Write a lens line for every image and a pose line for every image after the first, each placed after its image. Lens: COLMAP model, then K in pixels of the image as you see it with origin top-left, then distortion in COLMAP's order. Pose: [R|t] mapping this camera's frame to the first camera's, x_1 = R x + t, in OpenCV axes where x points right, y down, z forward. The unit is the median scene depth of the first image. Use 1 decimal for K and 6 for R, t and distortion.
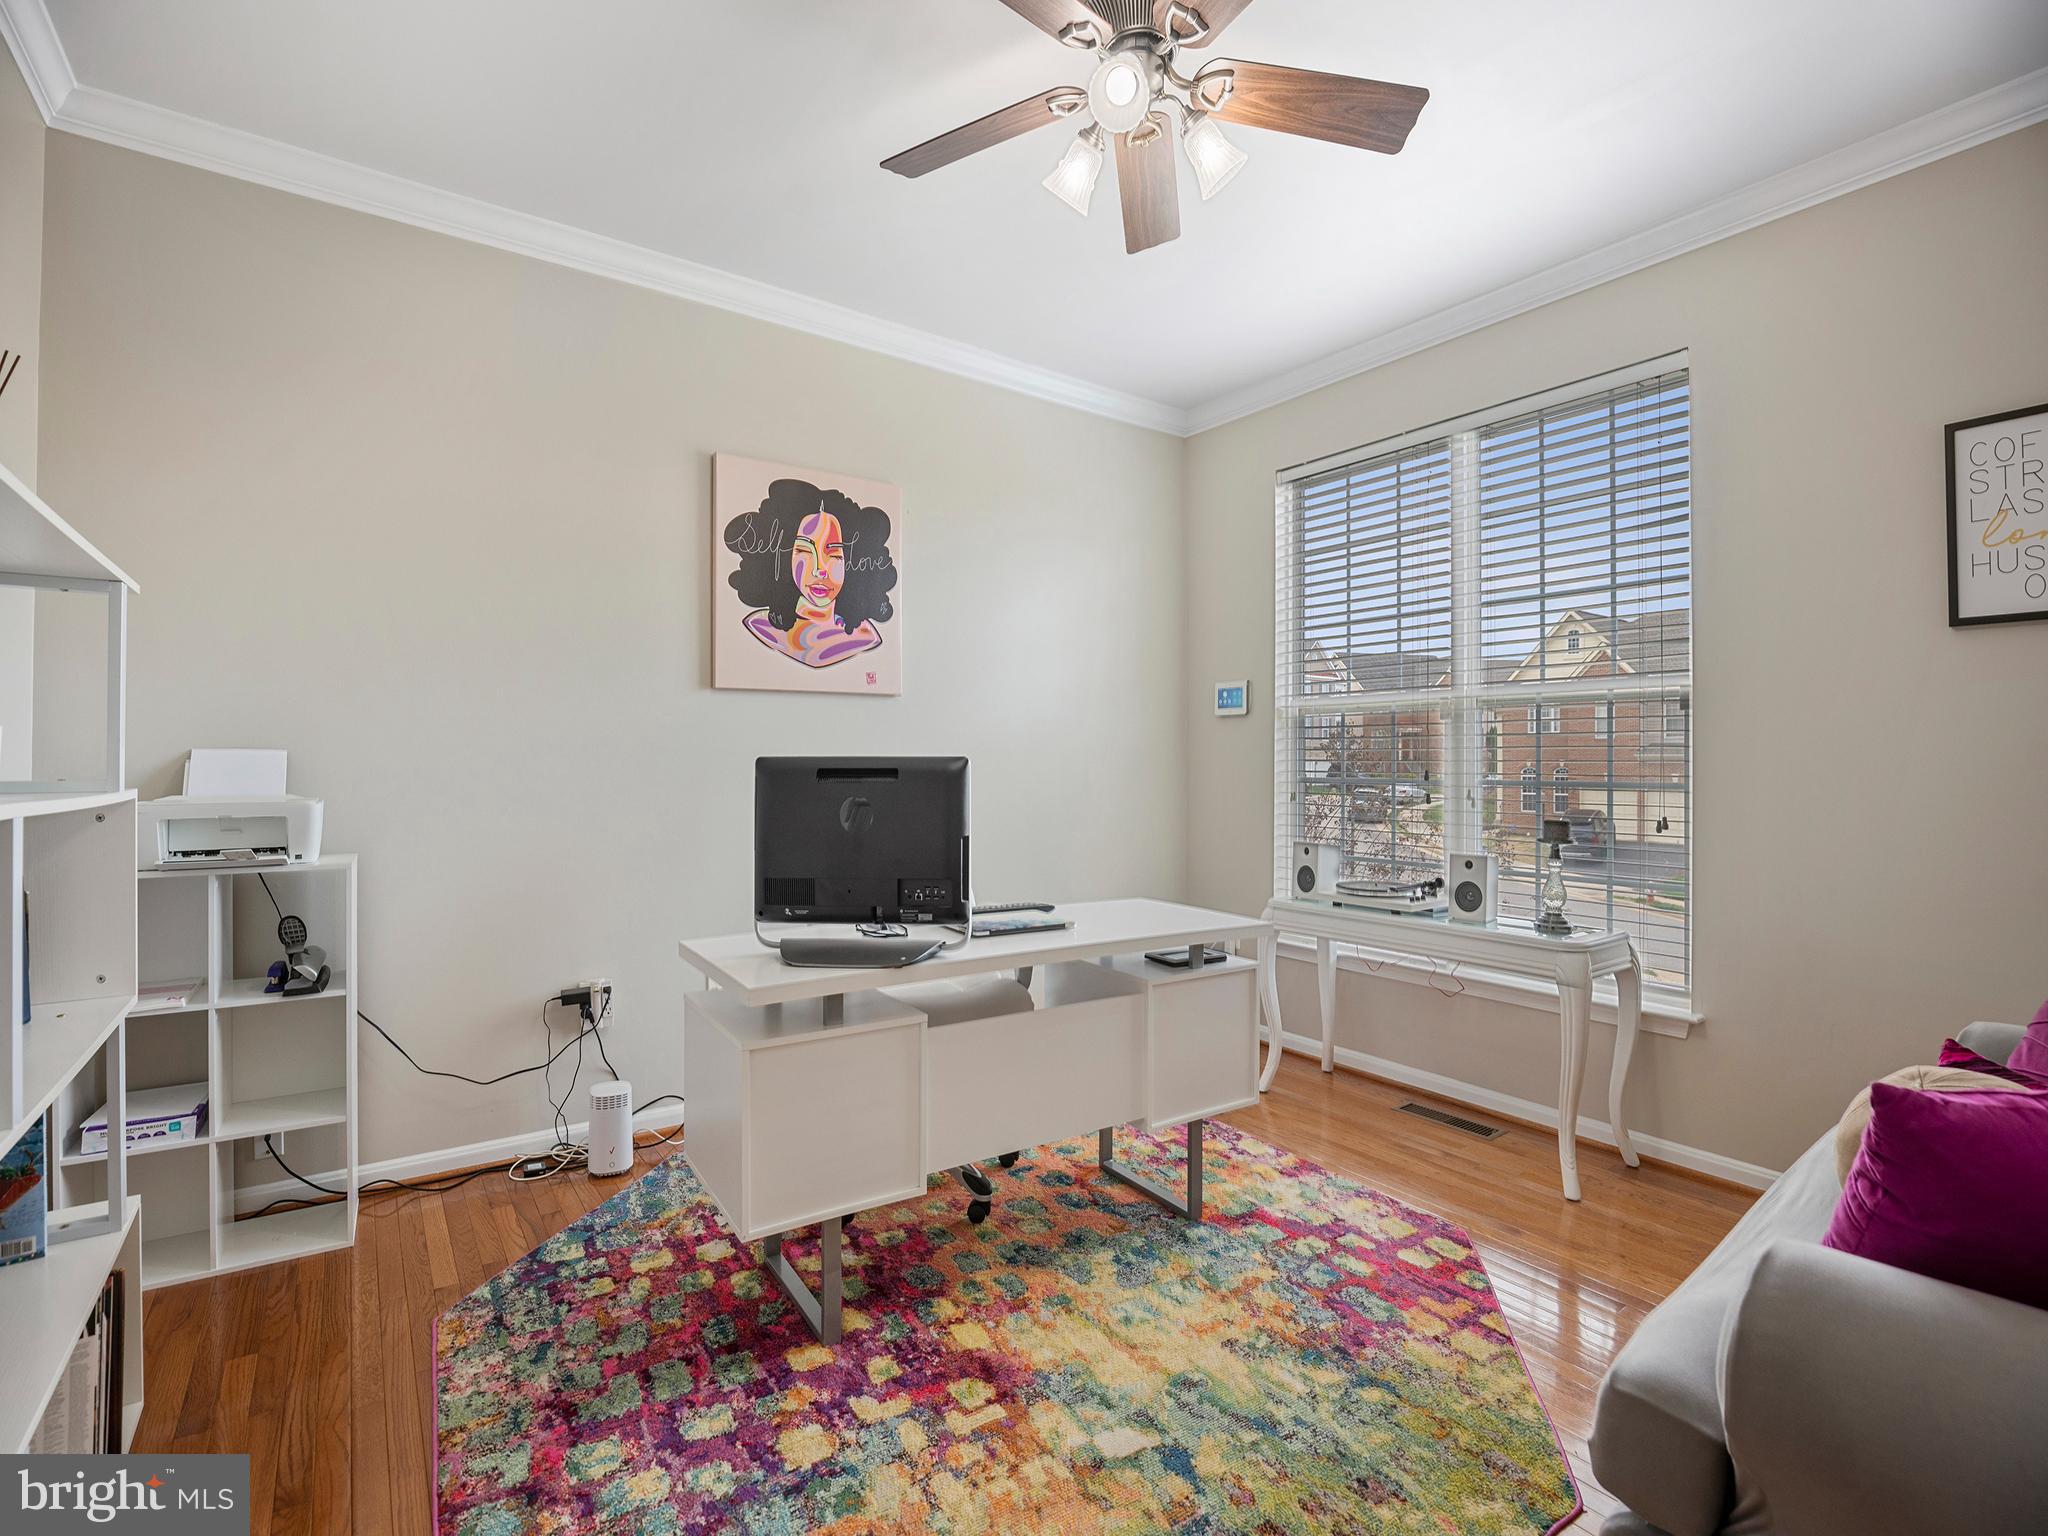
lens RADIAL K [[944.8, 0, 1012.7], [0, 944.8, 764.6], [0, 0, 1]] dist [-0.029358, 0.007754]
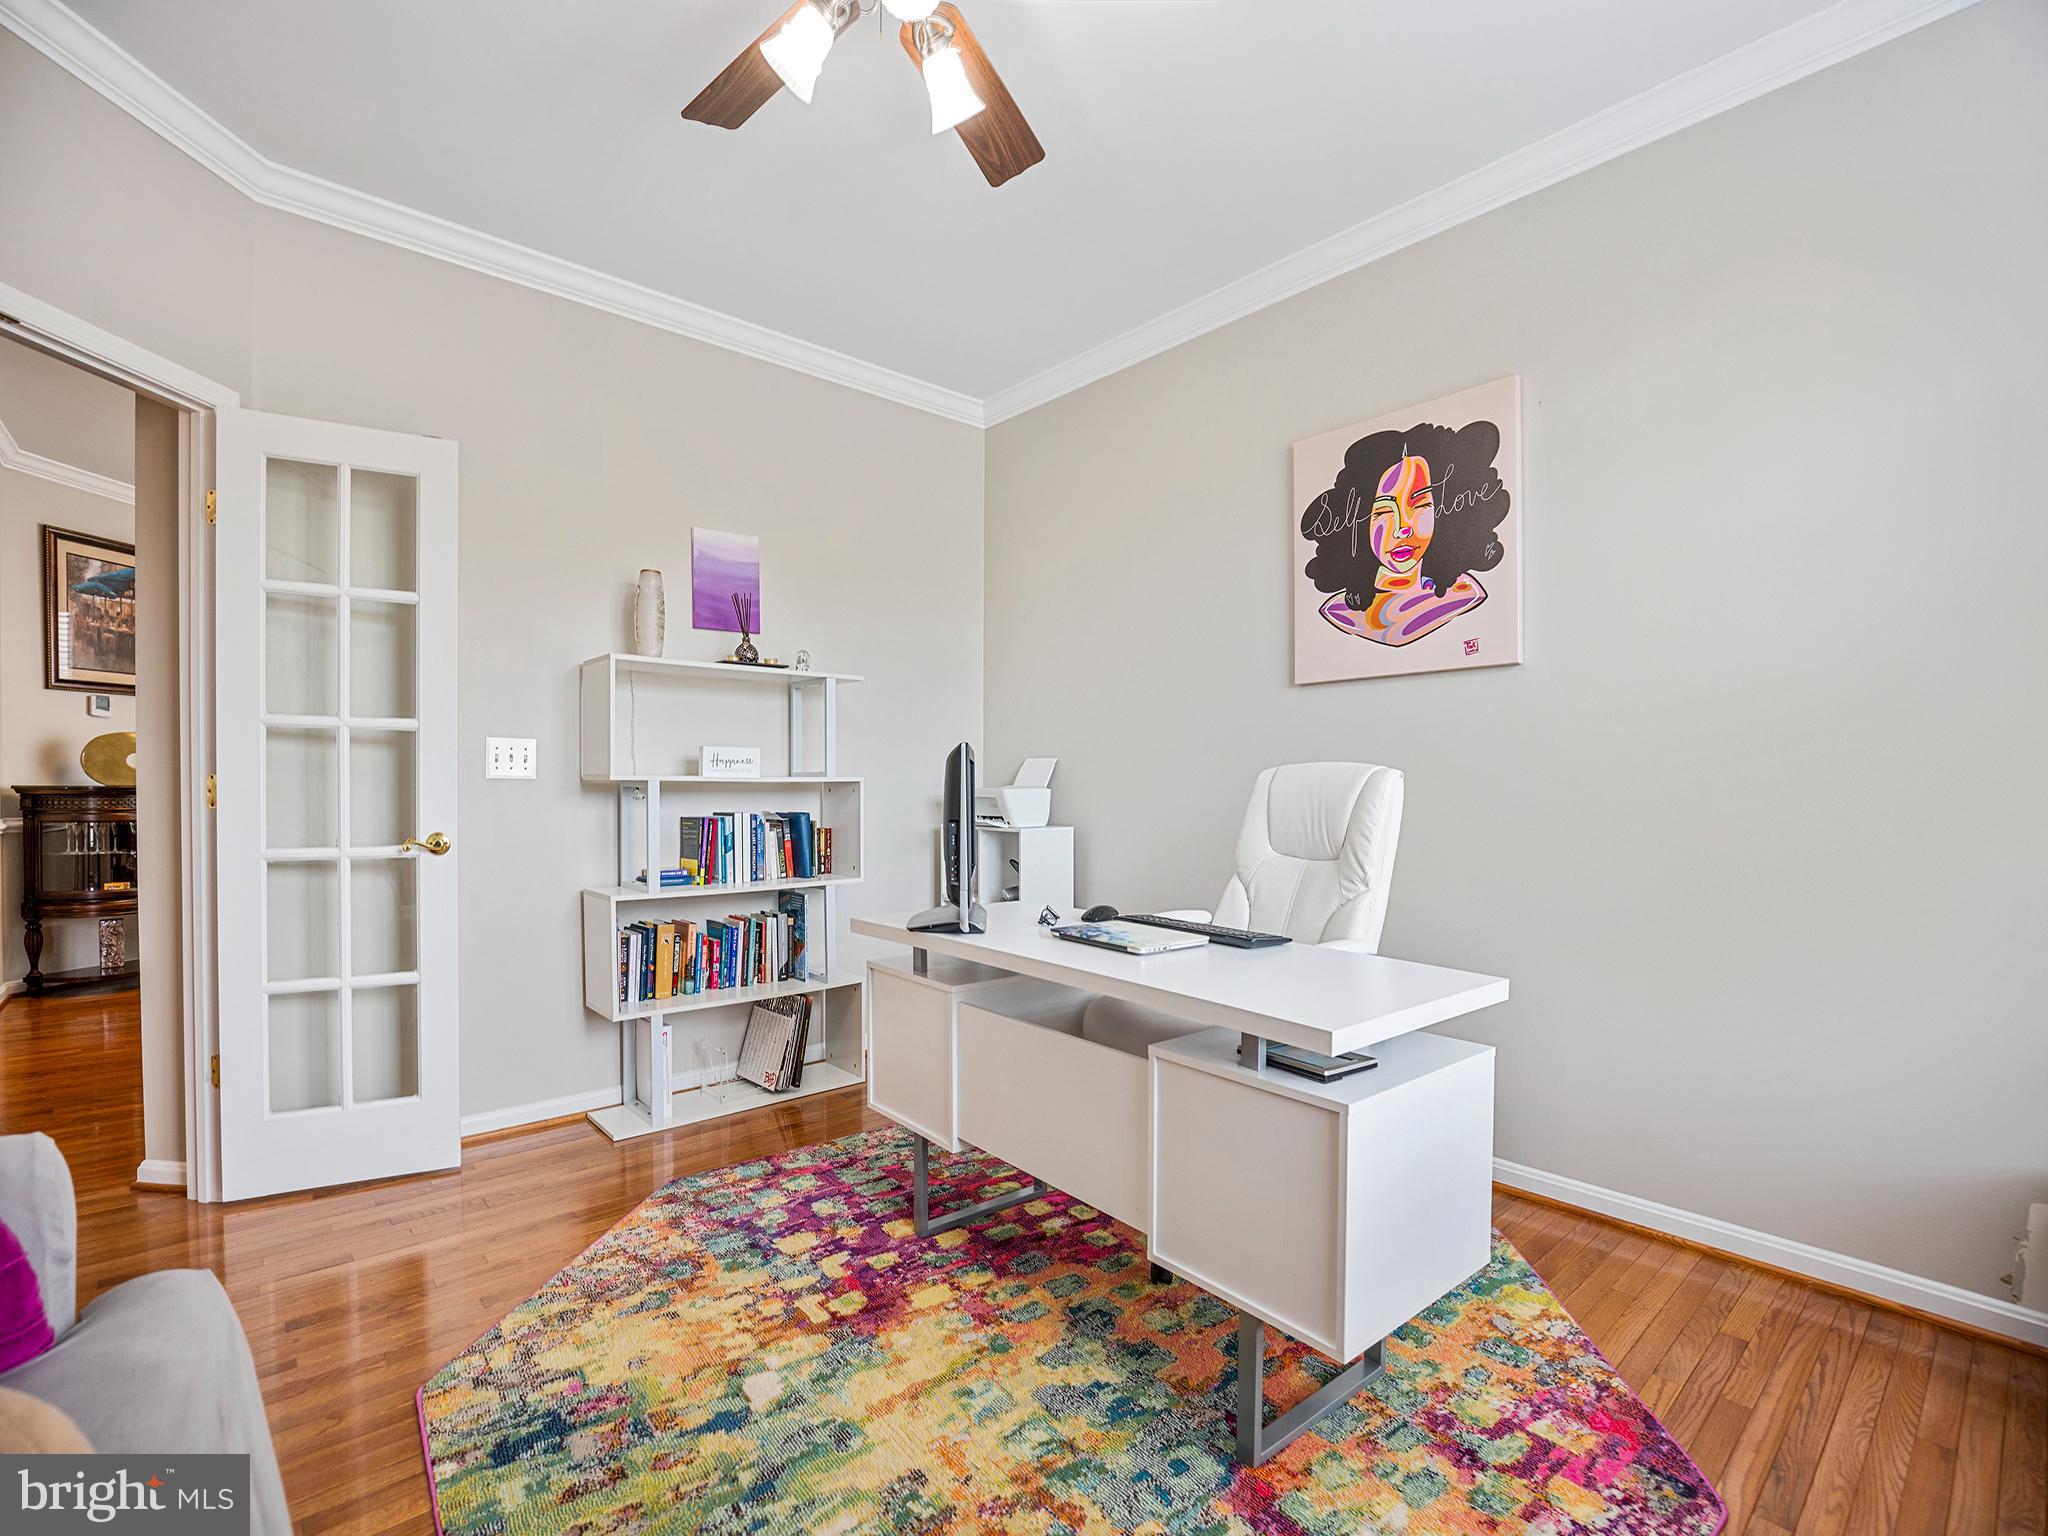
lens RADIAL K [[944.8, 0, 1062.2], [0, 944.8, 803.7], [0, 0, 1]] dist [-0.029358, 0.007754]
pose [[0.125526, 0.019259, -0.991903, 0.845669], [-0.000787, 0.999813, 0.019313, 0.031693], [0.992090, -0.001644, 0.125517, 0.852777]]
